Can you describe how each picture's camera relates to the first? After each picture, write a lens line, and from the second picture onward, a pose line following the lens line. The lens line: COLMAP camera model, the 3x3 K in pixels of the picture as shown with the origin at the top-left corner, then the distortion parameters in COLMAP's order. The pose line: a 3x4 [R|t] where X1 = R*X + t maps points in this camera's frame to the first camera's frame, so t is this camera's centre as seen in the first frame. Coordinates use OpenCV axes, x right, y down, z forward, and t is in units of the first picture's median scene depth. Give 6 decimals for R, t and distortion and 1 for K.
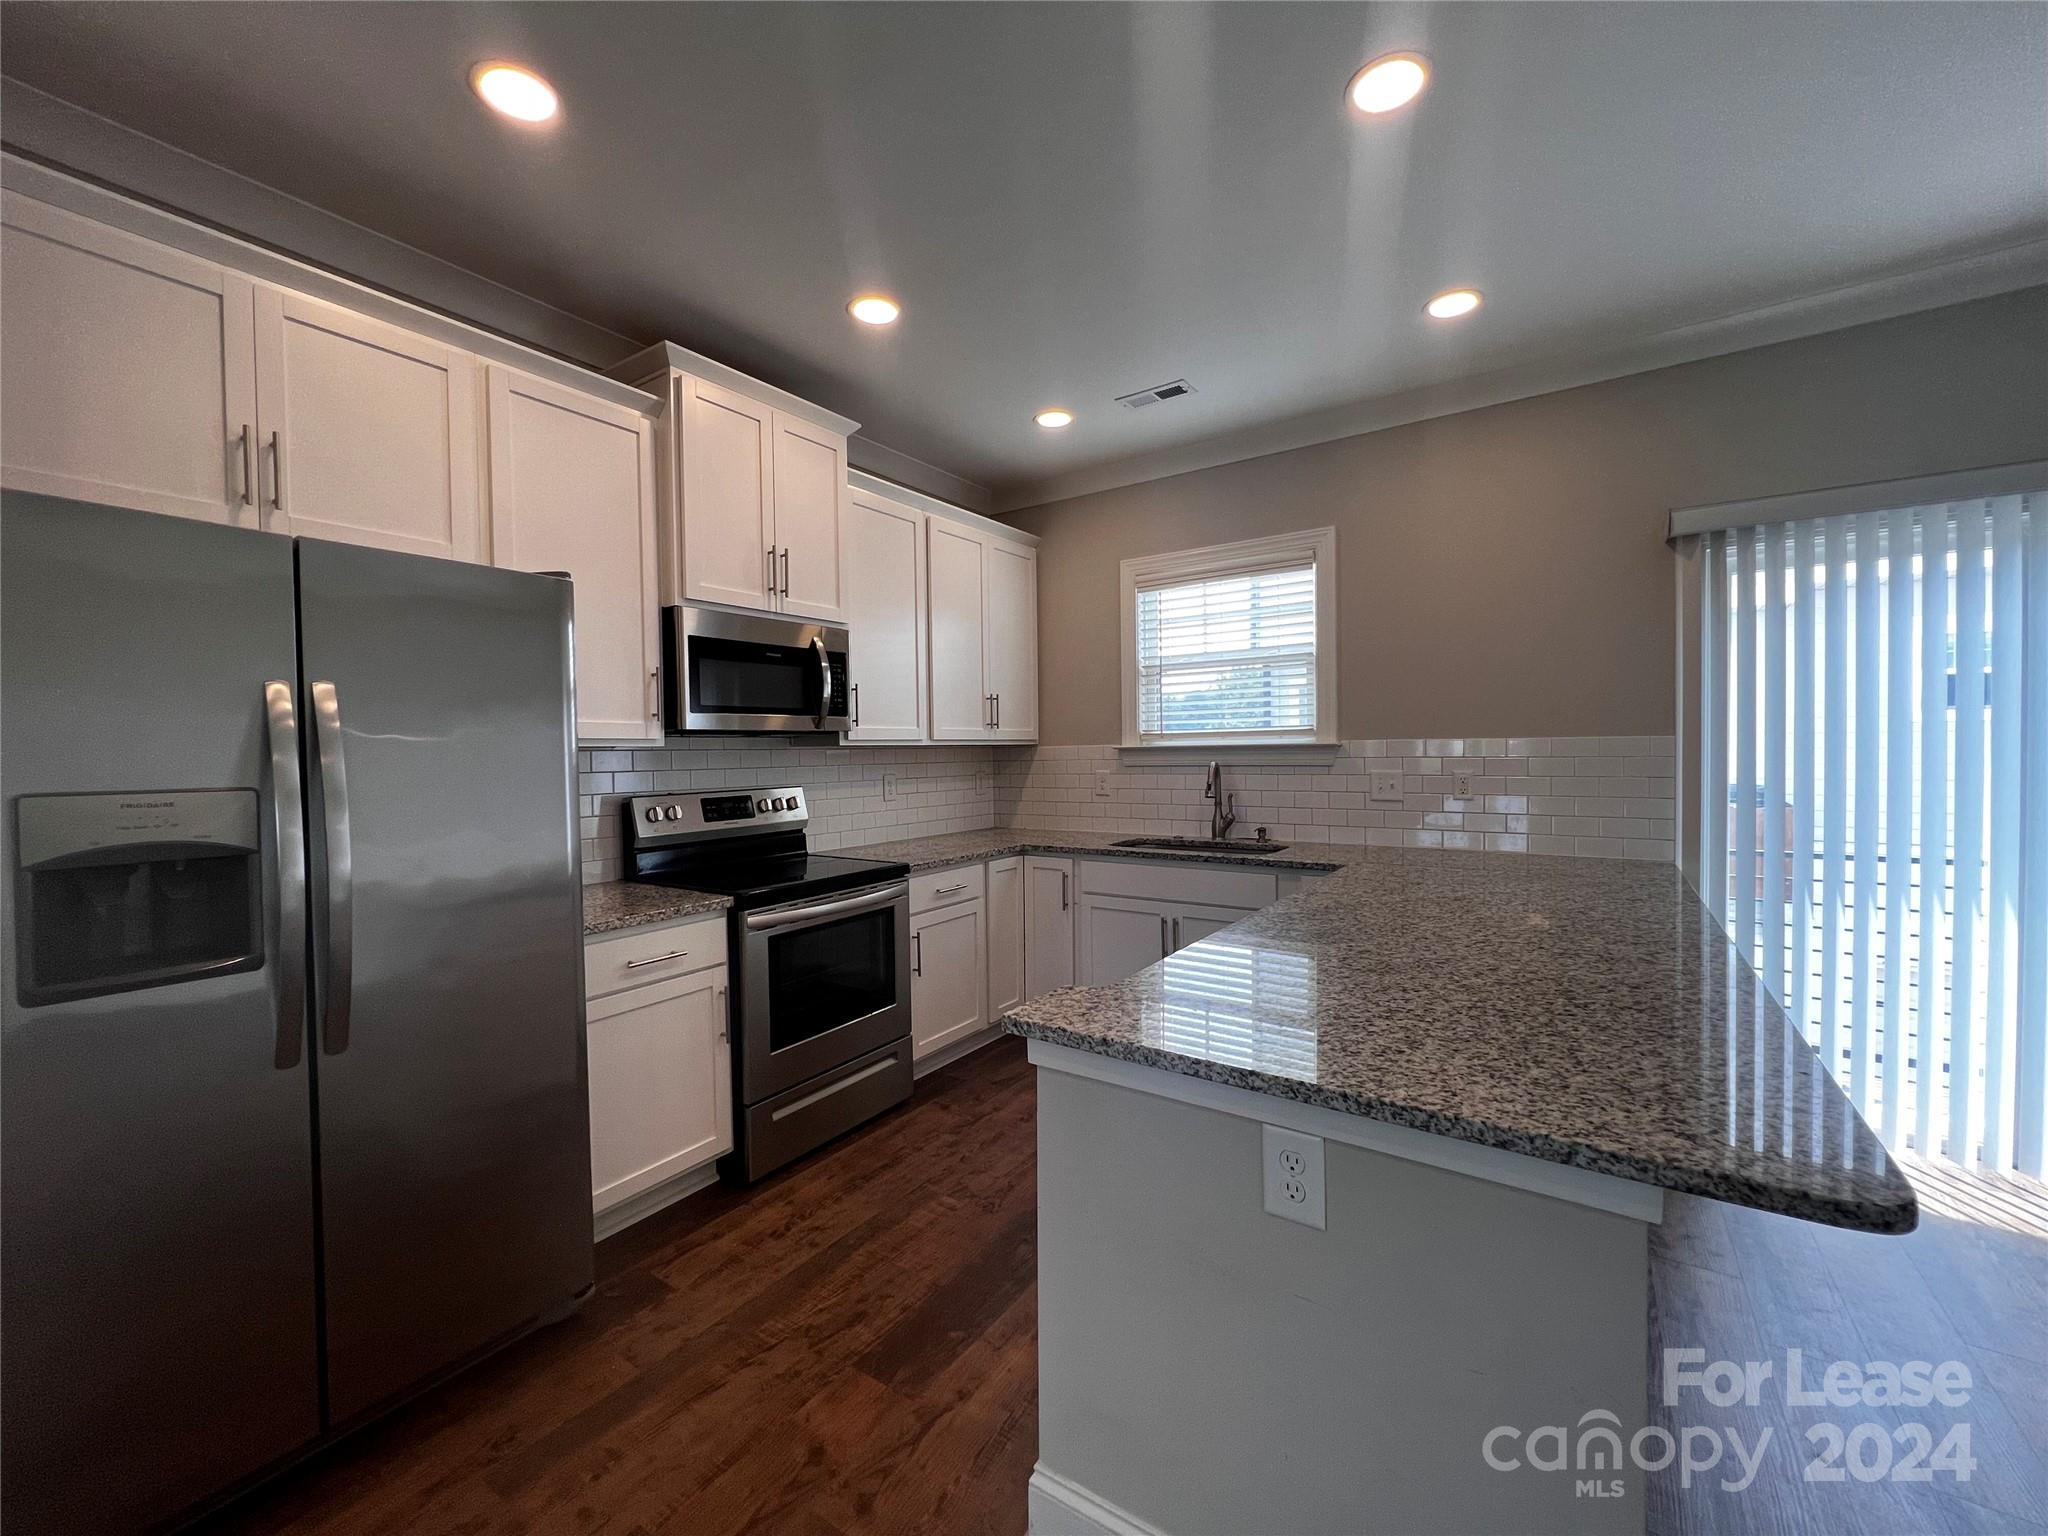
lens RADIAL K [[824.2, 0, 1018.7], [0, 824.2, 766.6], [0, 0, 1]] dist [0.000306, 0.000548]
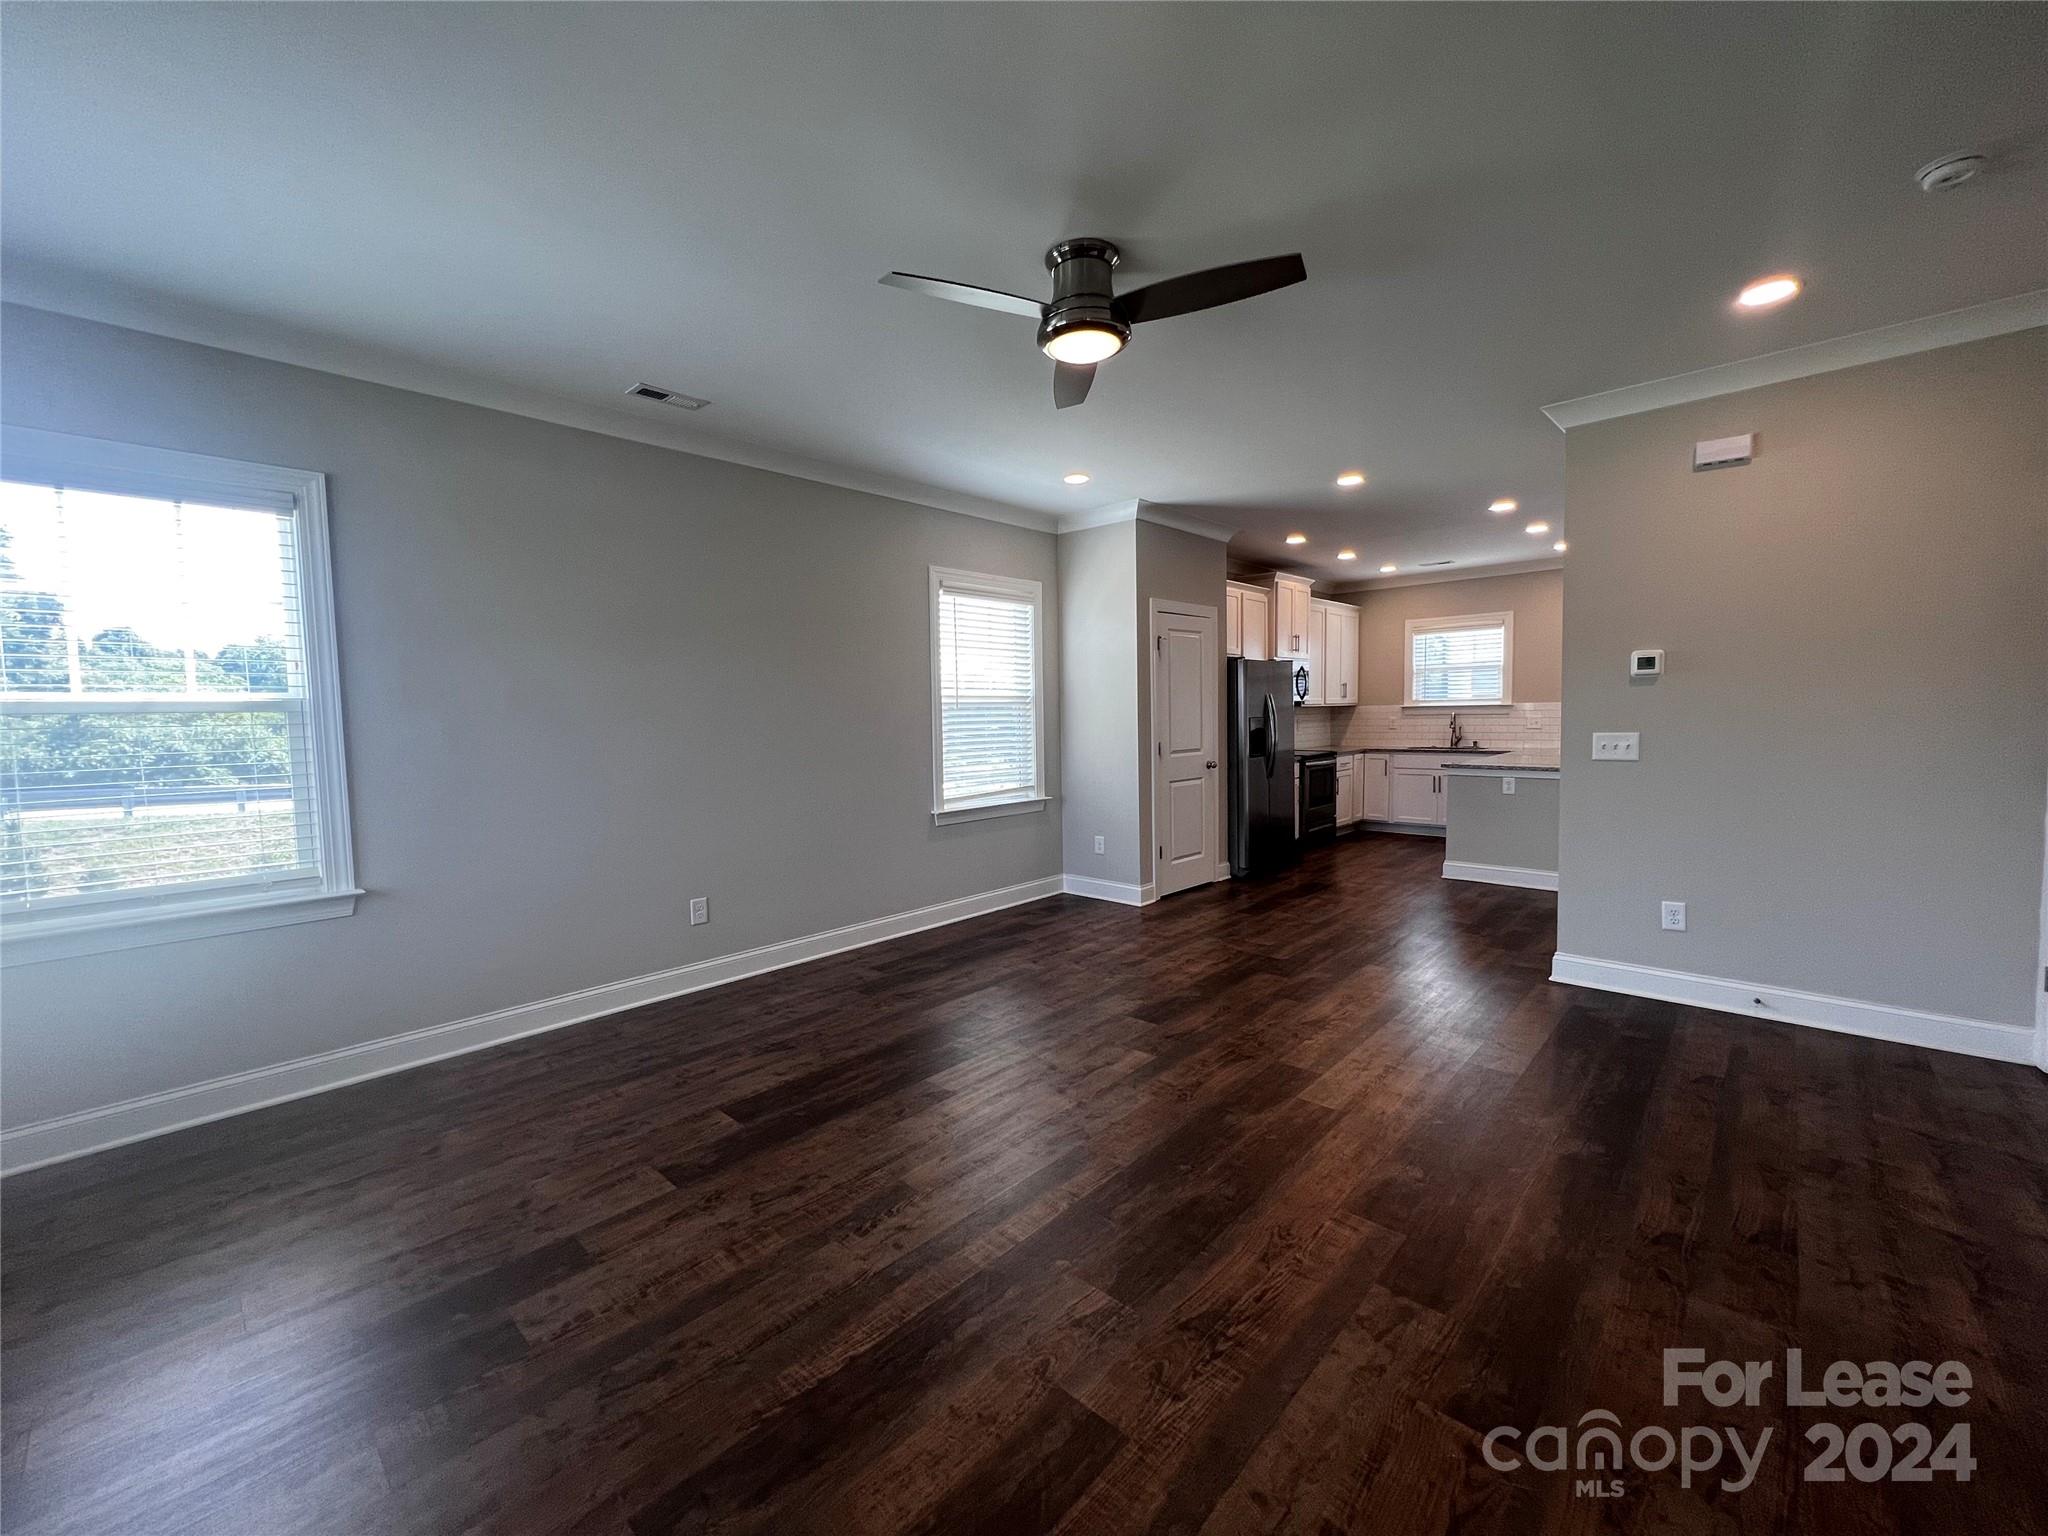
lens RADIAL K [[824.2, 0, 1019.3], [0, 824.2, 769.8], [0, 0, 1]] dist [0.000306, 0.000548]
pose [[0.988836, 0.005615, -0.148903, -0.697711], [0.002407, 0.998558, 0.053637, 0.030698], [0.148990, -0.053397, 0.987396, -1.648659]]
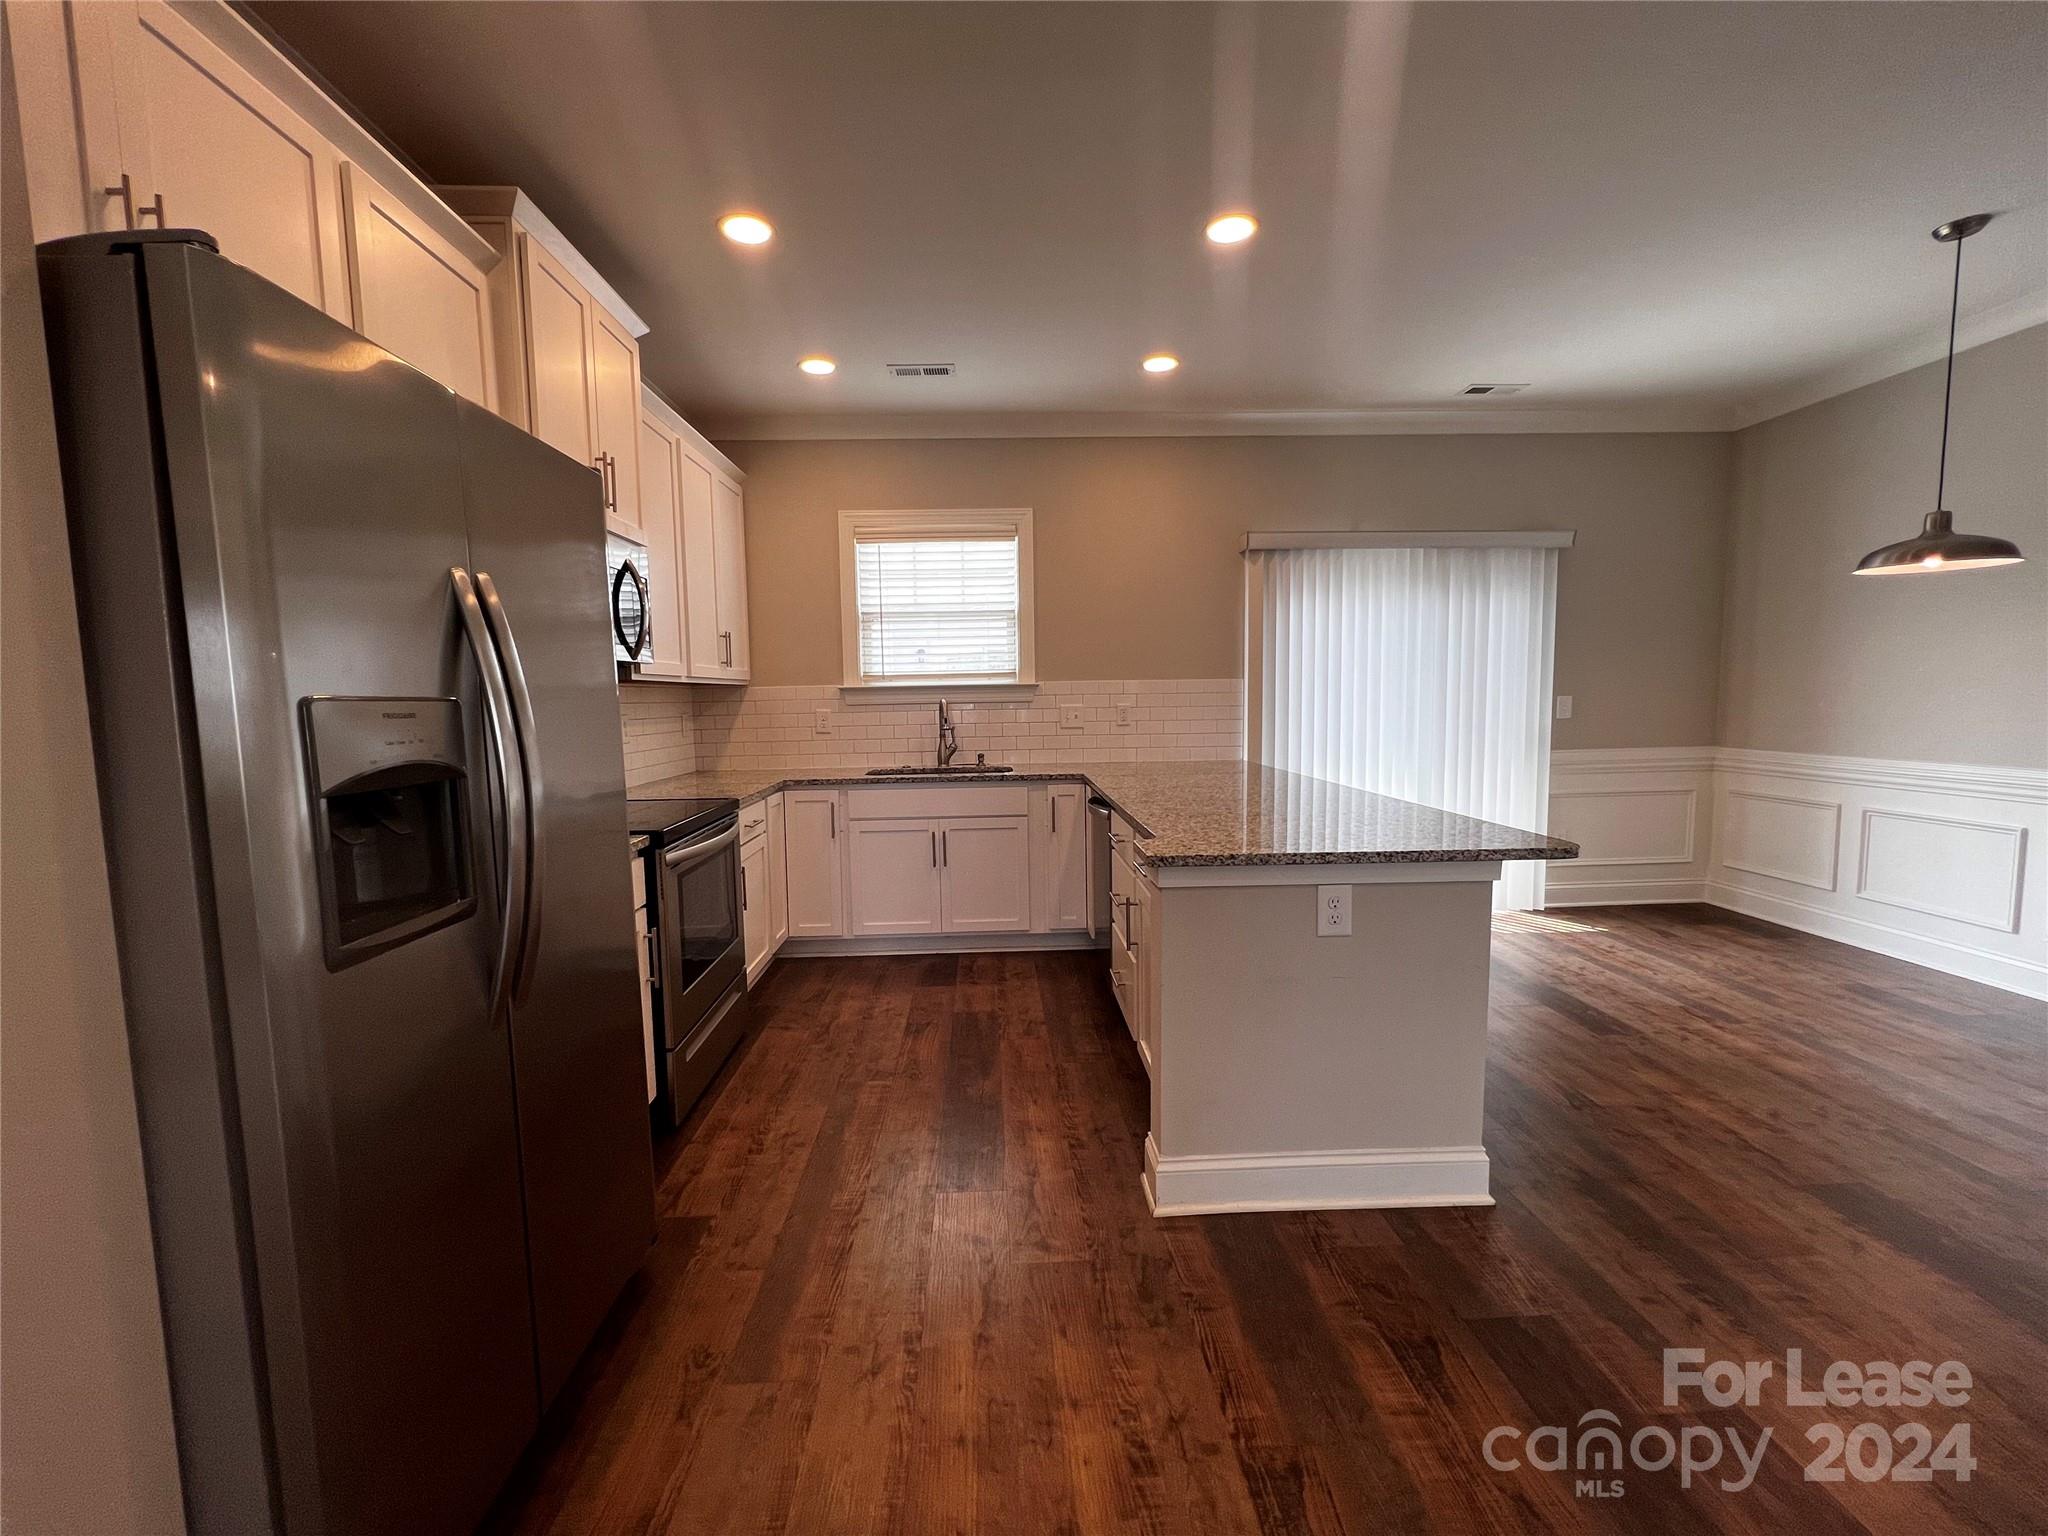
lens RADIAL K [[824.2, 0, 1017.6], [0, 824.2, 767.3], [0, 0, 1]] dist [0.000306, 0.000548]
pose [[0.802627, -0.050855, 0.594309, -0.423023], [0.017856, 0.997961, 0.061281, 0.023357], [-0.596213, -0.038574, 0.801899, 0.000184]]
